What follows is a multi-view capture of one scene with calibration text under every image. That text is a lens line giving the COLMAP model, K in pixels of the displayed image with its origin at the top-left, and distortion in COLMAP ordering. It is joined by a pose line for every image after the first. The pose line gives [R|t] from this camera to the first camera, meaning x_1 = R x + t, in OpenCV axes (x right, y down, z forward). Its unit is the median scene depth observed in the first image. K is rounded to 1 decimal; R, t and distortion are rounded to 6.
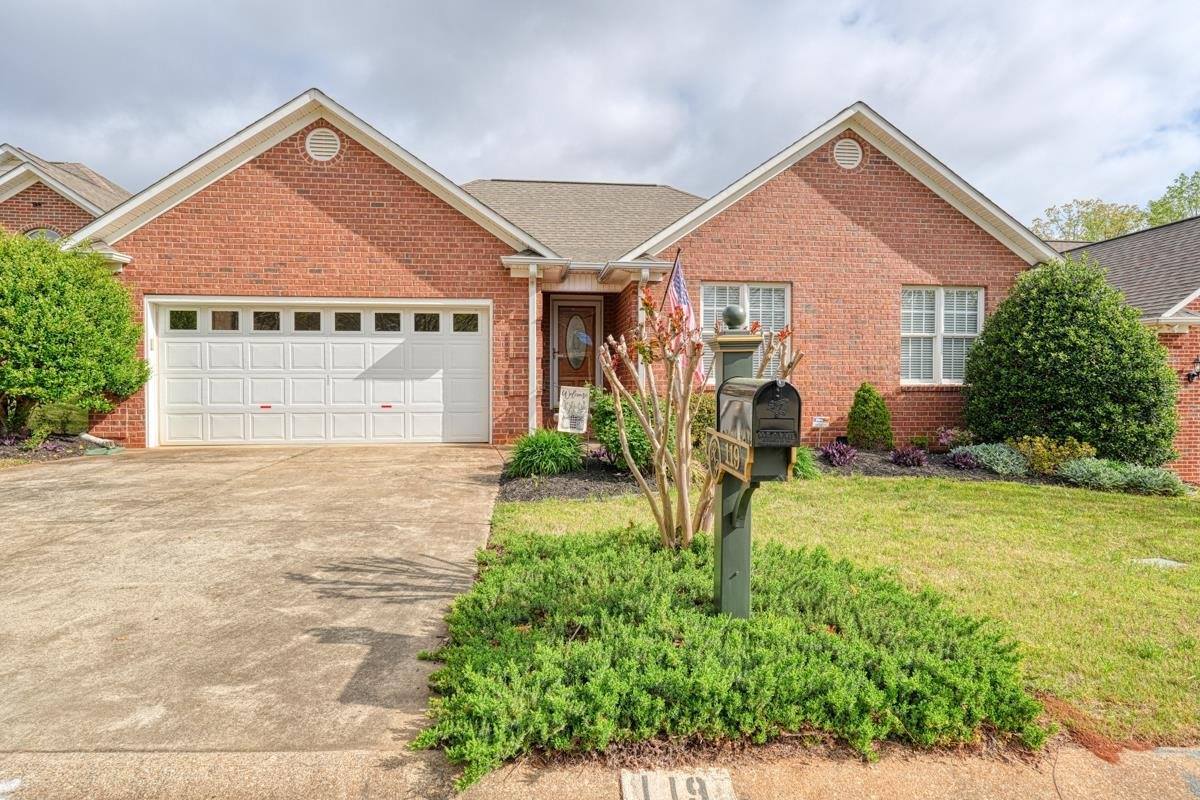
lens RADIAL K [[685.0, 0, 600.6], [0, 685.0, 400.0], [0, 0, 1]] dist [0.004108, 0.000958]
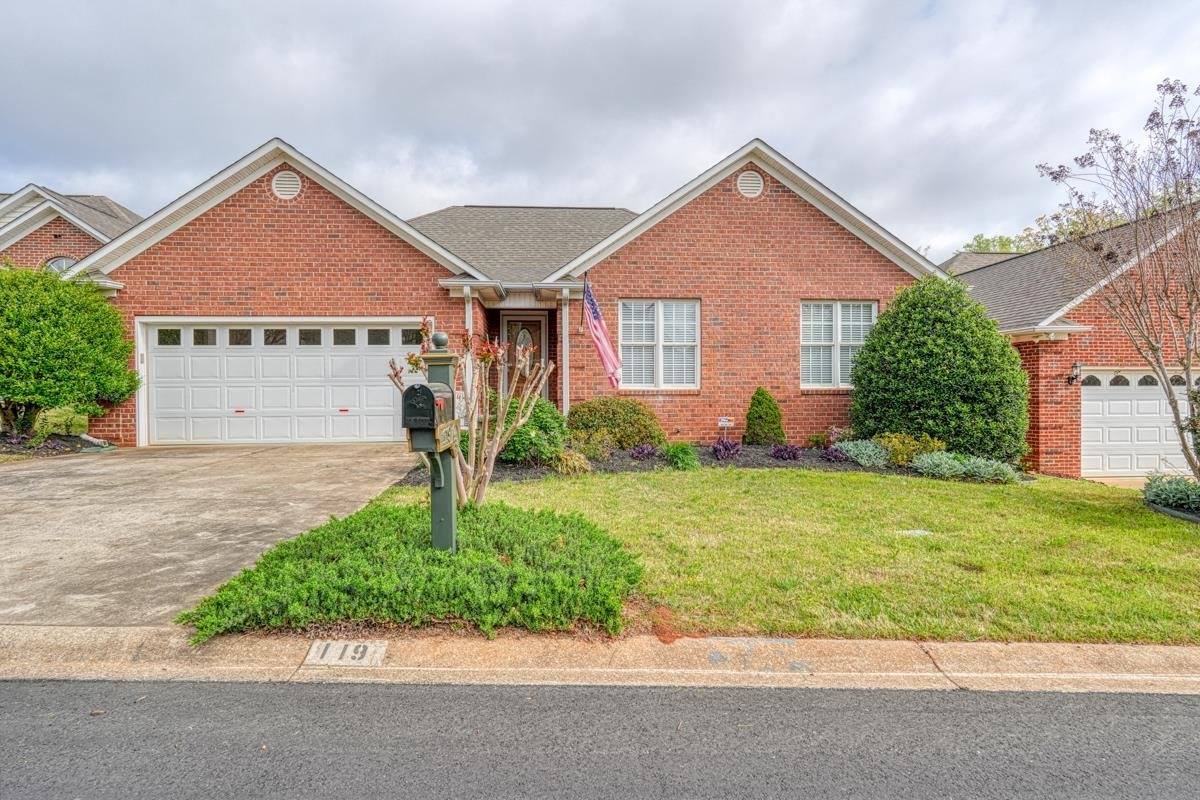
lens RADIAL K [[662.7, 0, 599.7], [0, 662.7, 399.2], [0, 0, 1]] dist [0.006457, -0.000866]
pose [[0.999468, -0.006261, -0.032011, 0.158253], [0.005931, 0.999929, -0.010379, 0.004986], [0.032073, 0.010184, 0.999434, -0.102711]]
